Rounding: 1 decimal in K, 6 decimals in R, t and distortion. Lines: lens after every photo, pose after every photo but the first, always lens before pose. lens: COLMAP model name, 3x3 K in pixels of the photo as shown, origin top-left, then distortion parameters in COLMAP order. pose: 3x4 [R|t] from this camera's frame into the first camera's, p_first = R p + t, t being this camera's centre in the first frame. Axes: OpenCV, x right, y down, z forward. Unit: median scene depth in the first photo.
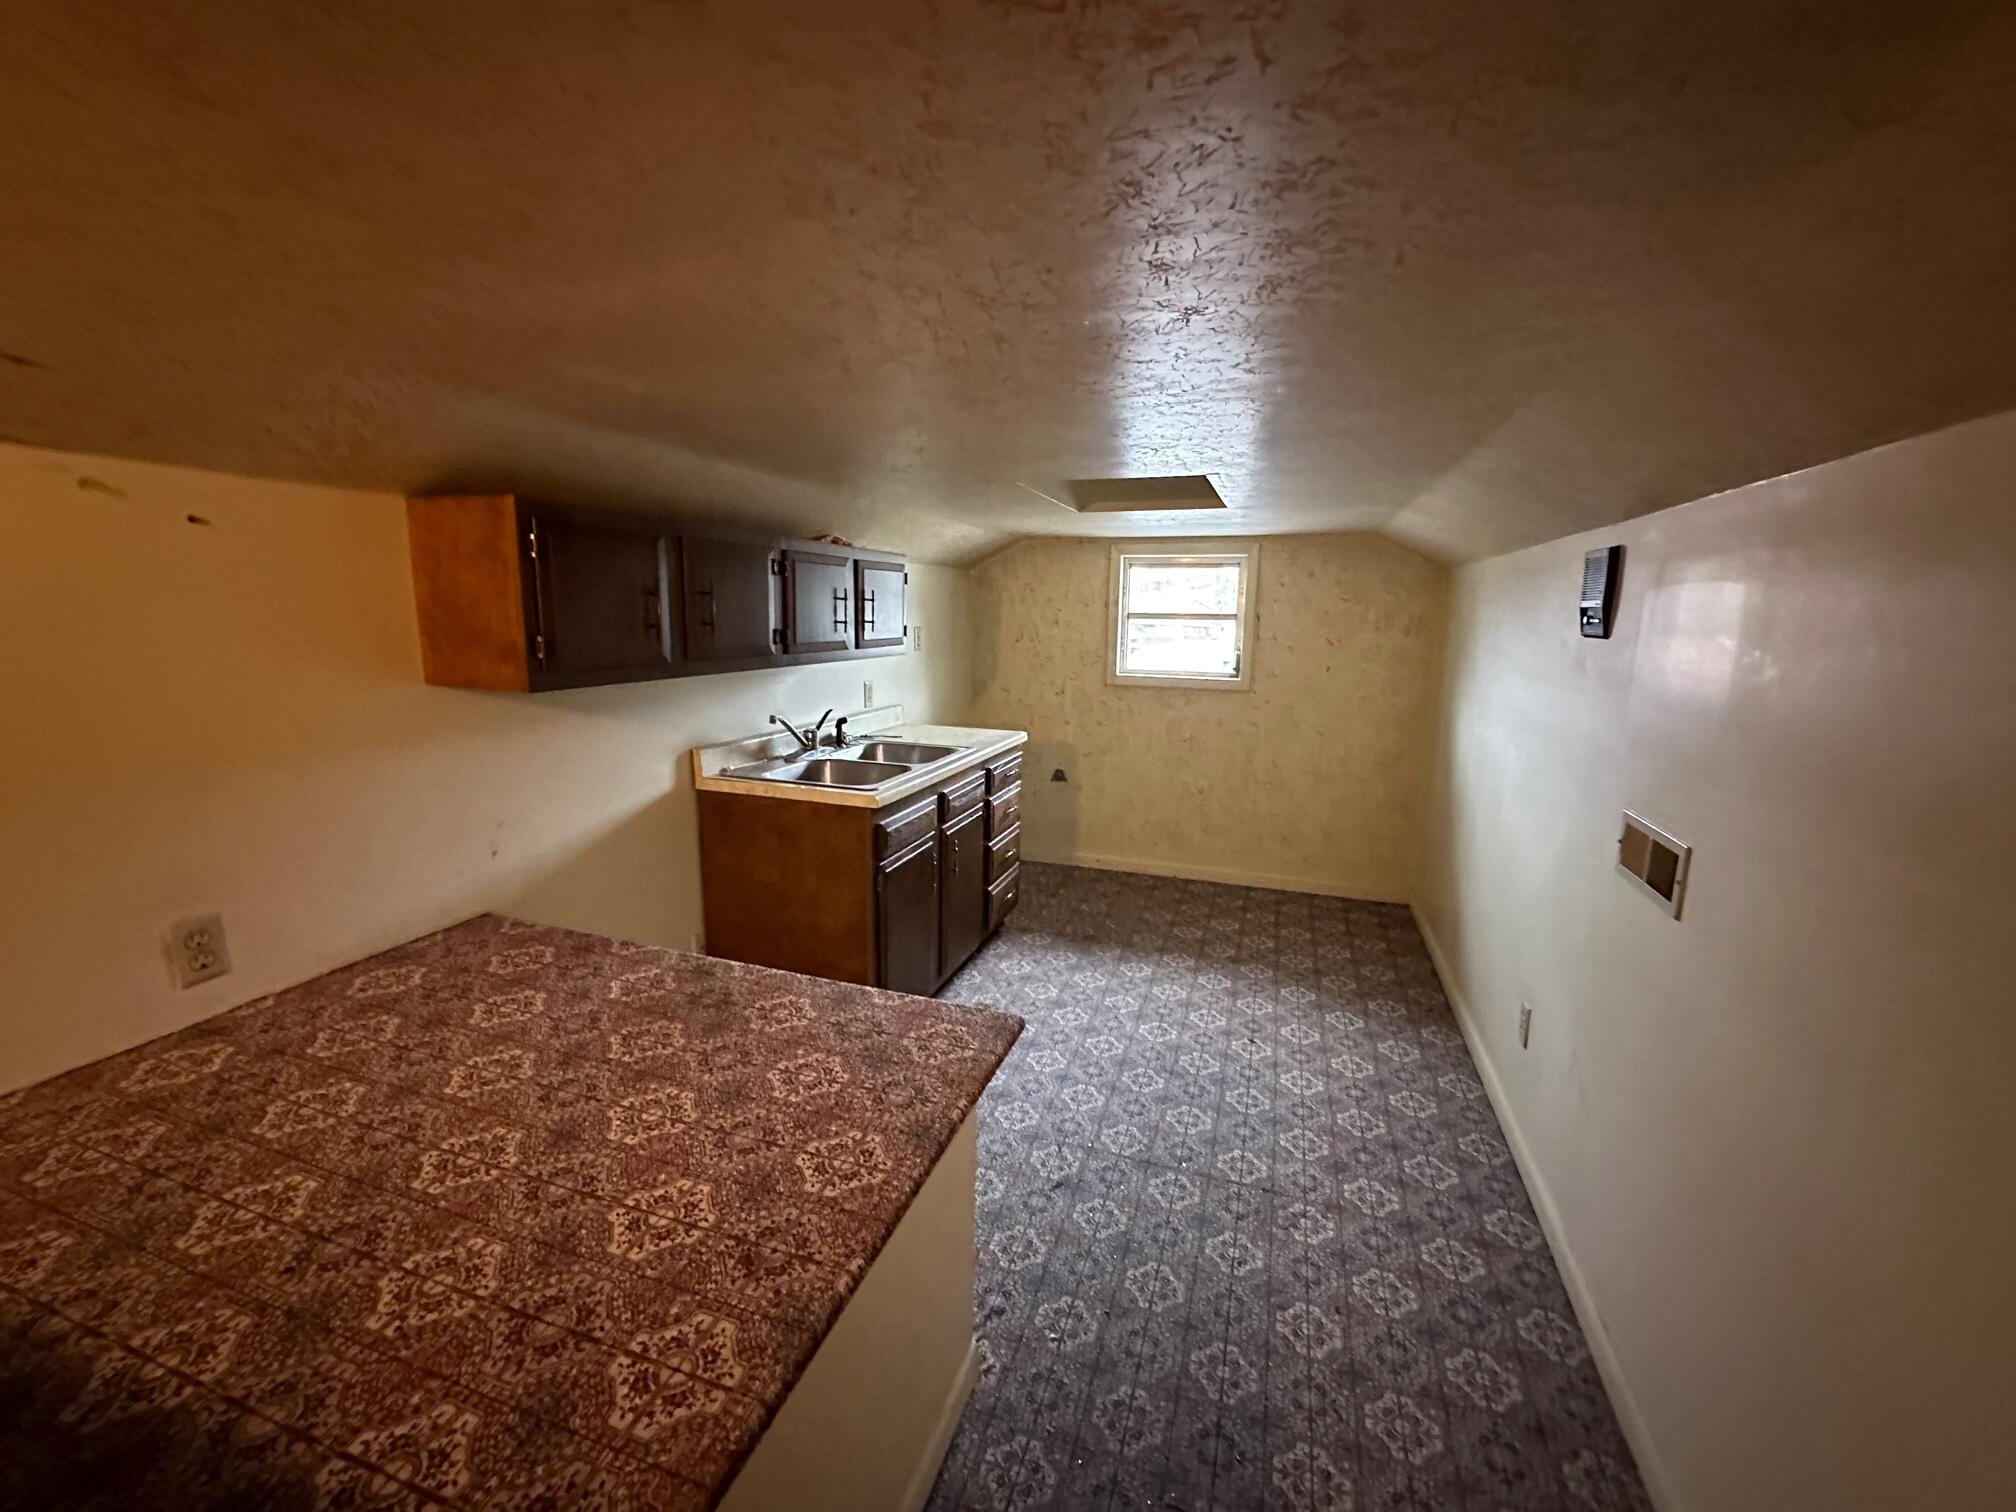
lens RADIAL K [[799.6, 0, 1008.6], [0, 799.6, 761.1], [0, 0, 1]] dist [-0.001766, 0.000091]
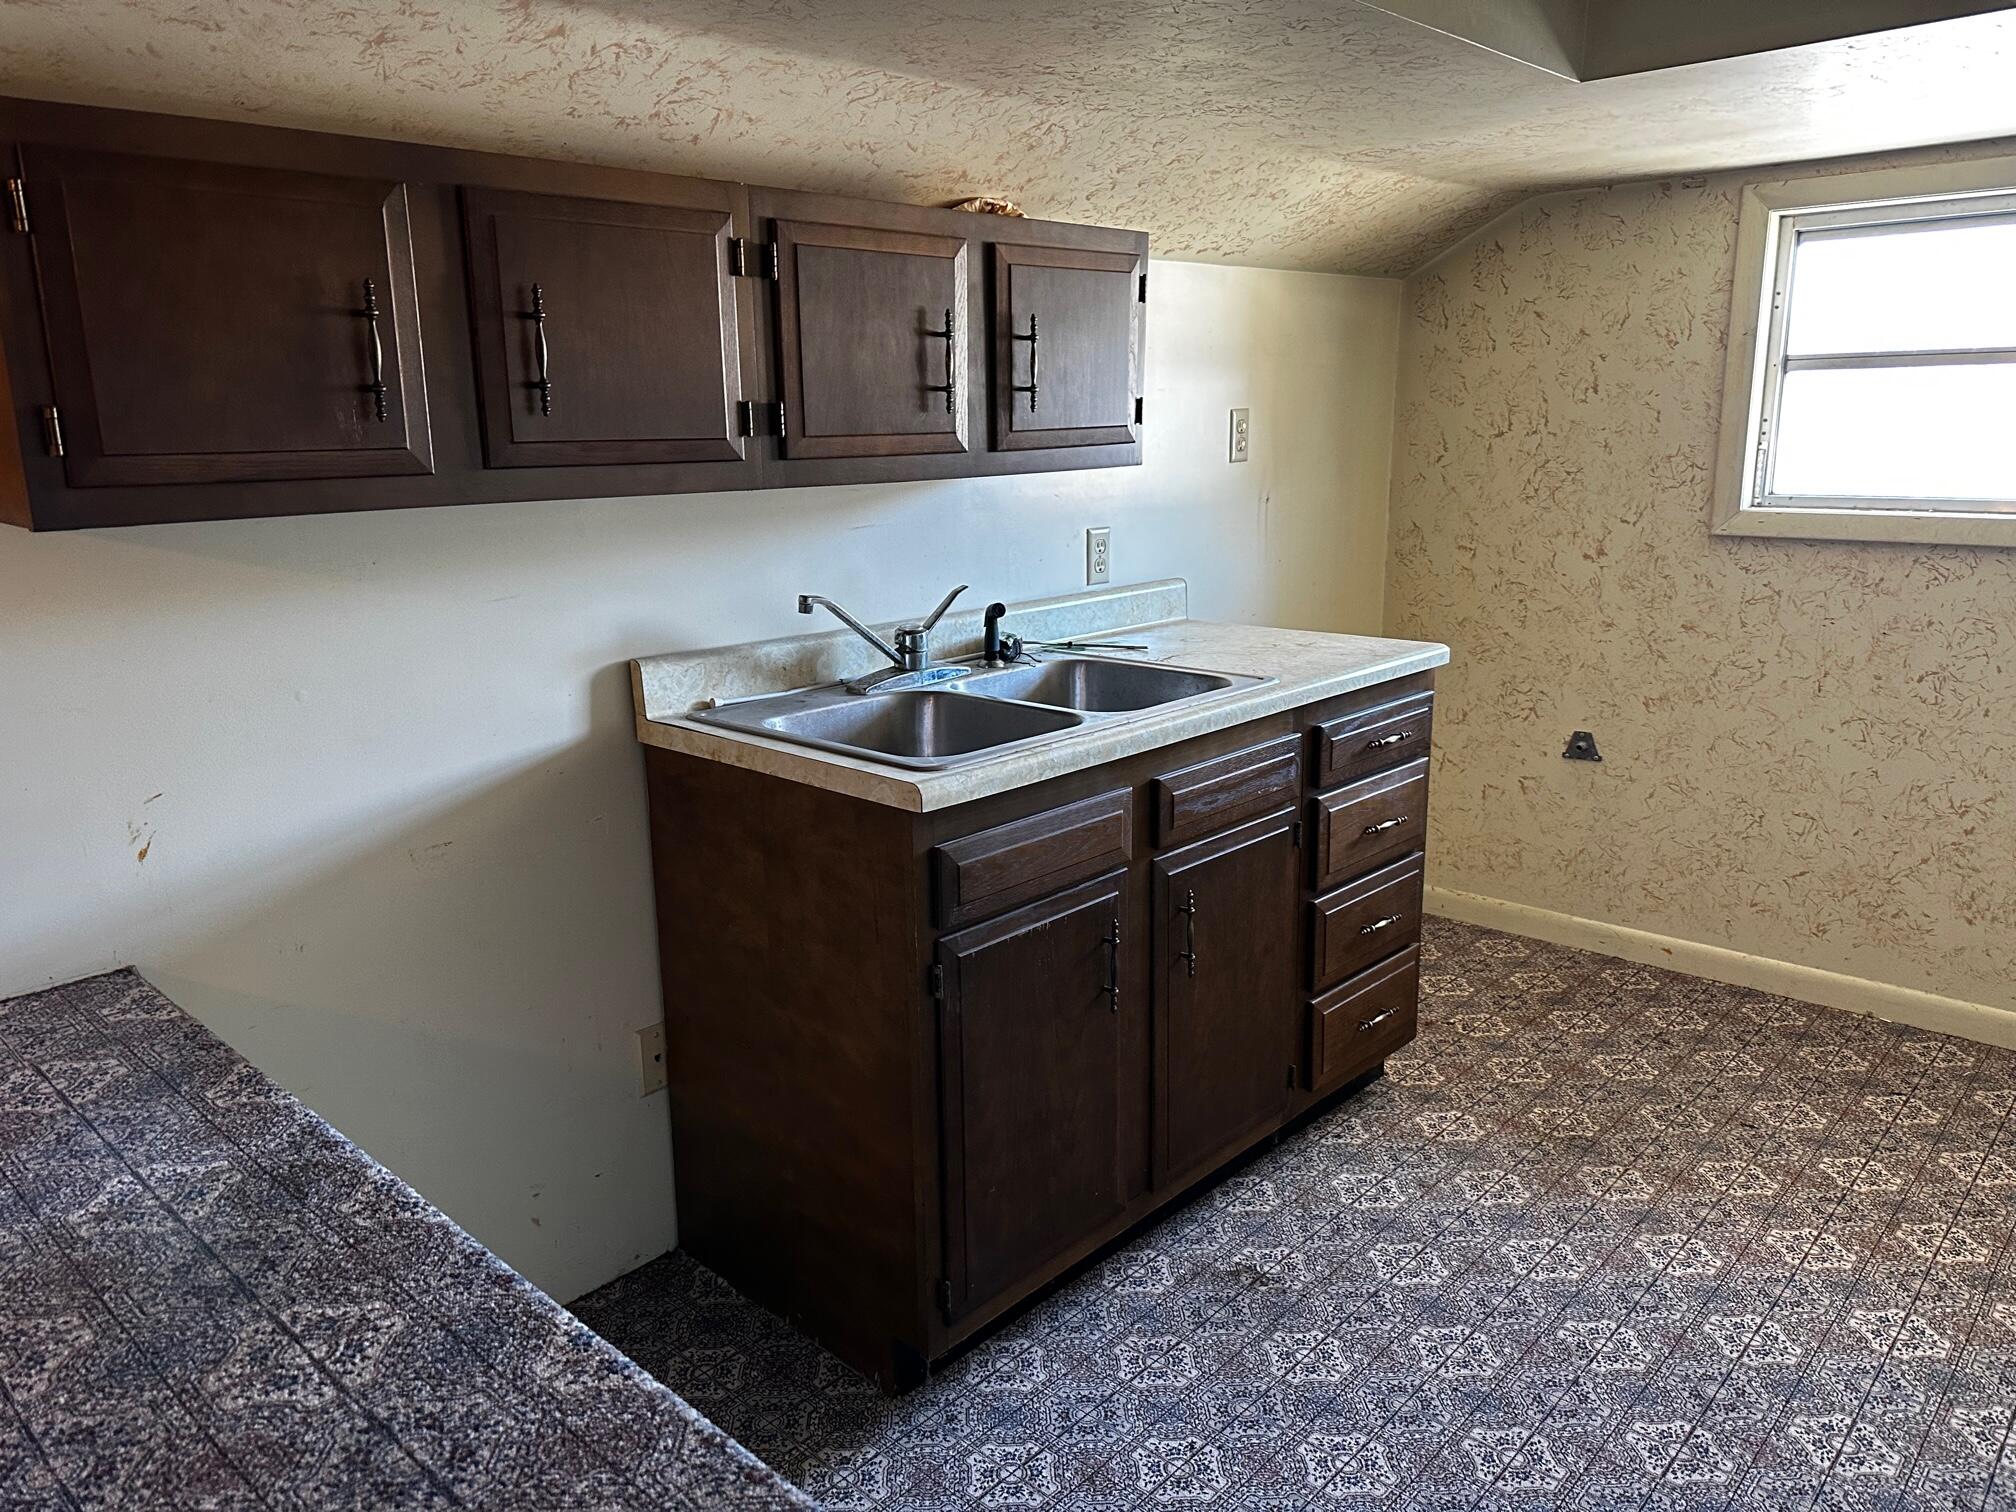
lens RADIAL K [[1415.3, 0, 1003.2], [0, 1415.3, 755.6], [0, 0, 1]] dist [0.038474, -0.022172]
pose [[0.911441, 0.060386, -0.406976, 0.148172], [-0.040488, 0.997534, 0.057337, -0.014230], [0.409435, -0.035782, 0.911638, 0.262112]]
